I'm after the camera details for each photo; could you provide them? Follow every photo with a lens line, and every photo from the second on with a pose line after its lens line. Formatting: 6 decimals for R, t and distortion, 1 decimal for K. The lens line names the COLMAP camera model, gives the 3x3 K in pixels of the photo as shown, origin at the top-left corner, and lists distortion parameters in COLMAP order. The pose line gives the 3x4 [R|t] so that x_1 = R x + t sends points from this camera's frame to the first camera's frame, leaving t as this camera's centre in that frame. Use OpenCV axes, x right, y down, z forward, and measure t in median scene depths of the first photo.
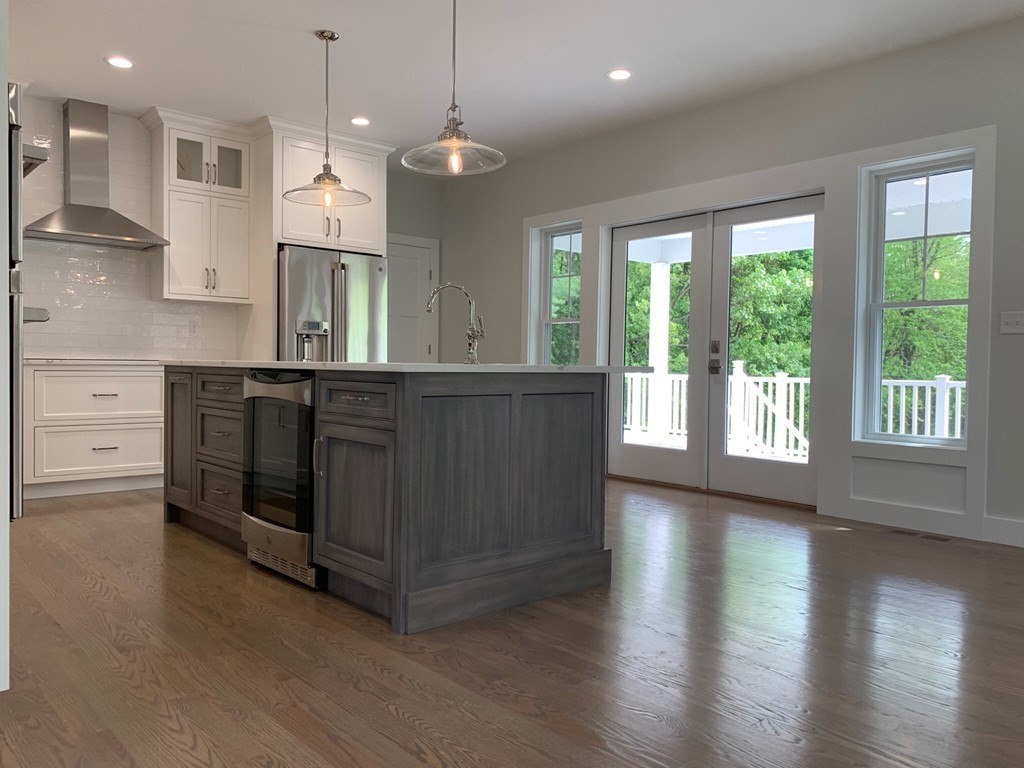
lens RADIAL K [[779.7, 0, 512.0], [0, 779.7, 384.0], [0, 0, 1]] dist [-0.004606, -0.004261]
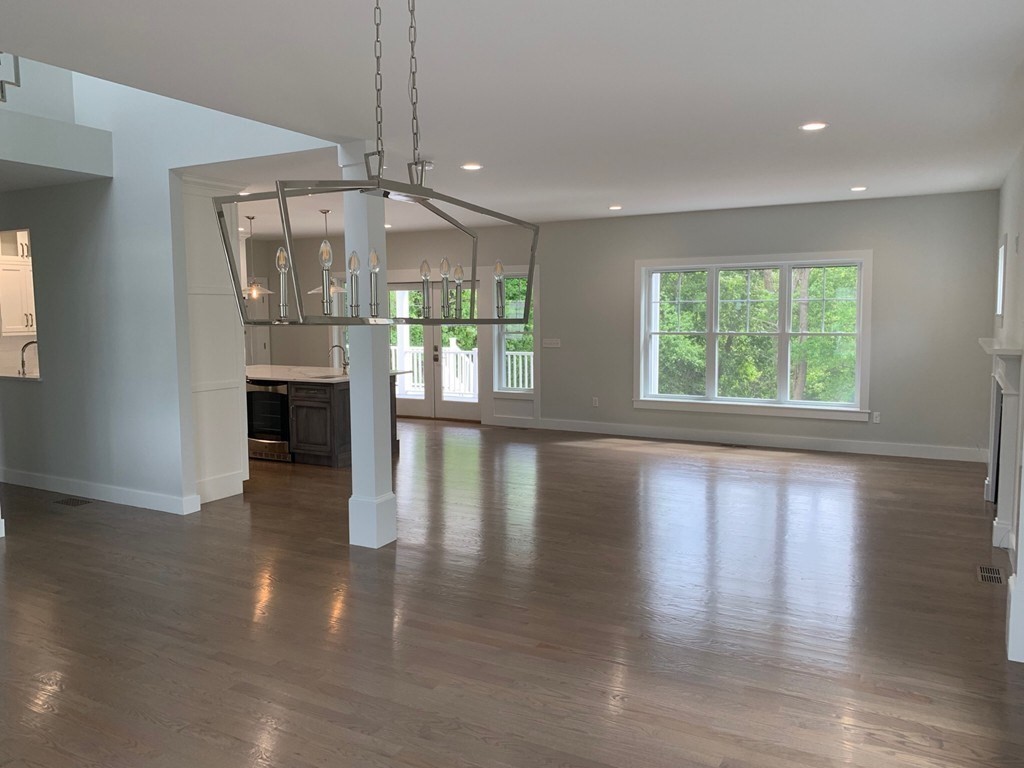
lens RADIAL K [[779.7, 0, 512.0], [0, 779.7, 384.0], [0, 0, 1]] dist [-0.004606, -0.004261]
pose [[0.943154, -0.057265, 0.327385, -0.297344], [0.033463, 0.996401, 0.077883, -0.140697], [-0.330667, -0.062500, 0.941676, -1.312769]]
